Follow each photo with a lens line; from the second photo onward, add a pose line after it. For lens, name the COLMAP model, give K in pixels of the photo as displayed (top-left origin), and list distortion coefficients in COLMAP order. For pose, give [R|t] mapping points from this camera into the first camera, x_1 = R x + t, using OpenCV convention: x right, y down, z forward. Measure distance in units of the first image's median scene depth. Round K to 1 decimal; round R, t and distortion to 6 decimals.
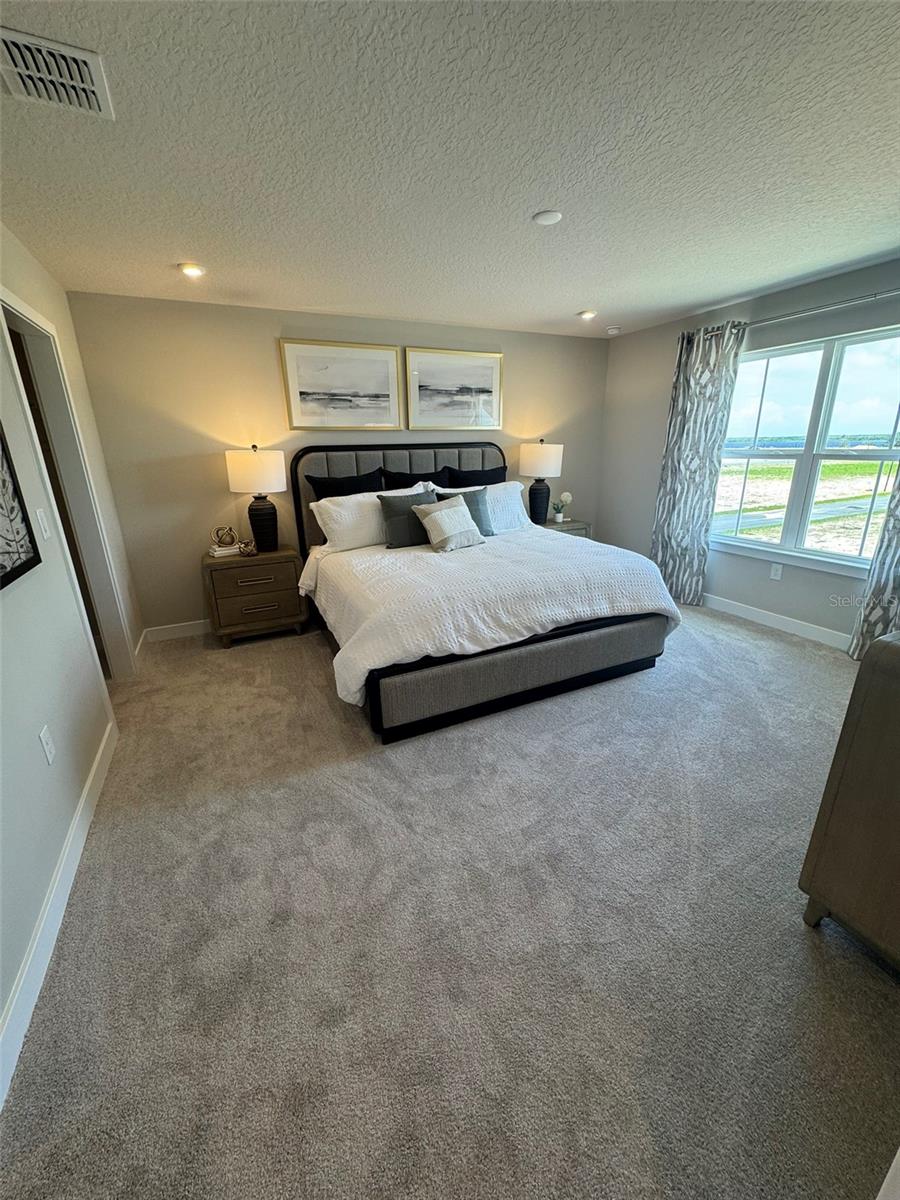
lens RADIAL K [[479.1, 0, 450.7], [0, 479.1, 597.2], [0, 0, 1]] dist [-0.002613, 0.000751]
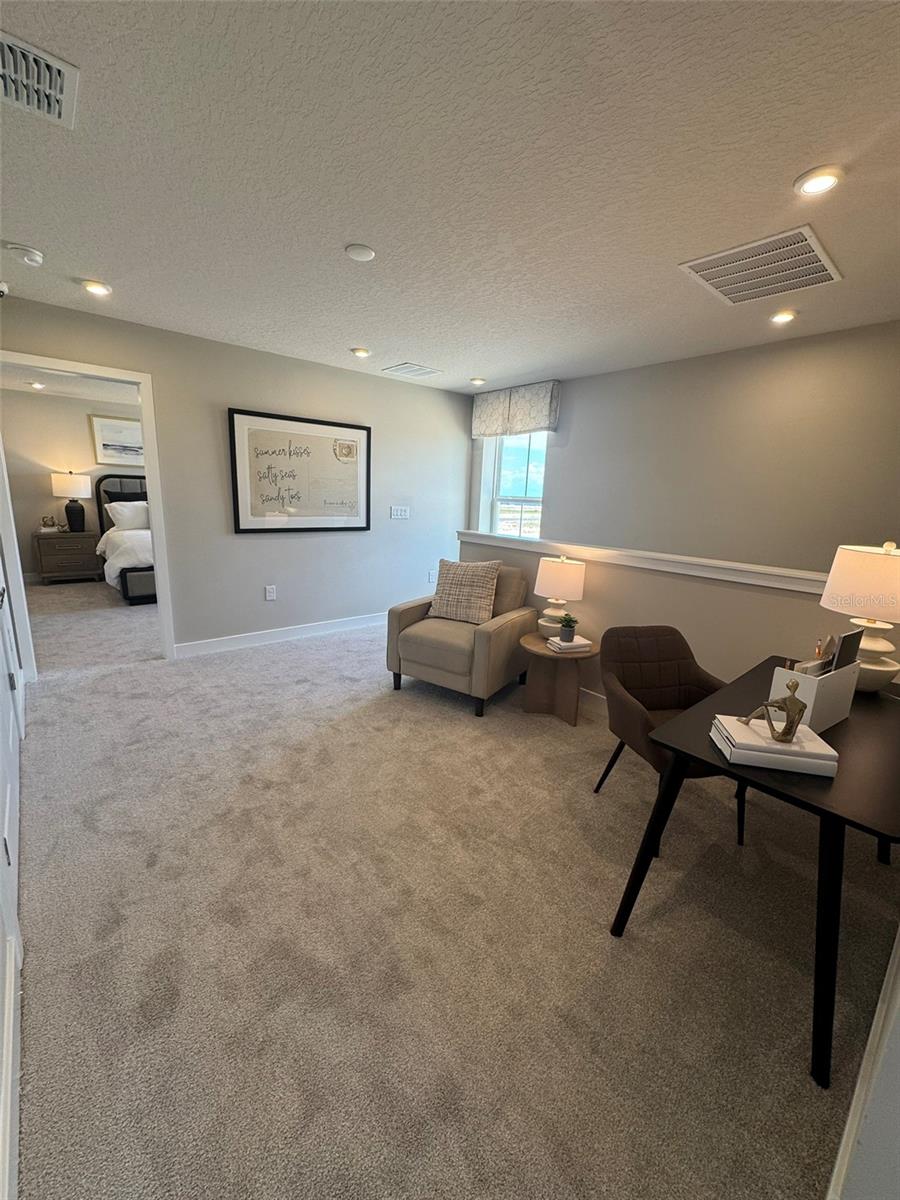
lens RADIAL K [[479.1, 0, 447.0], [0, 479.1, 598.3], [0, 0, 1]] dist [-0.002613, 0.000751]
pose [[0.966012, -0.003024, 0.258479, 0.471143], [0.026925, 0.995669, -0.088980, 0.341160], [-0.257090, 0.092916, 0.961910, -1.006960]]
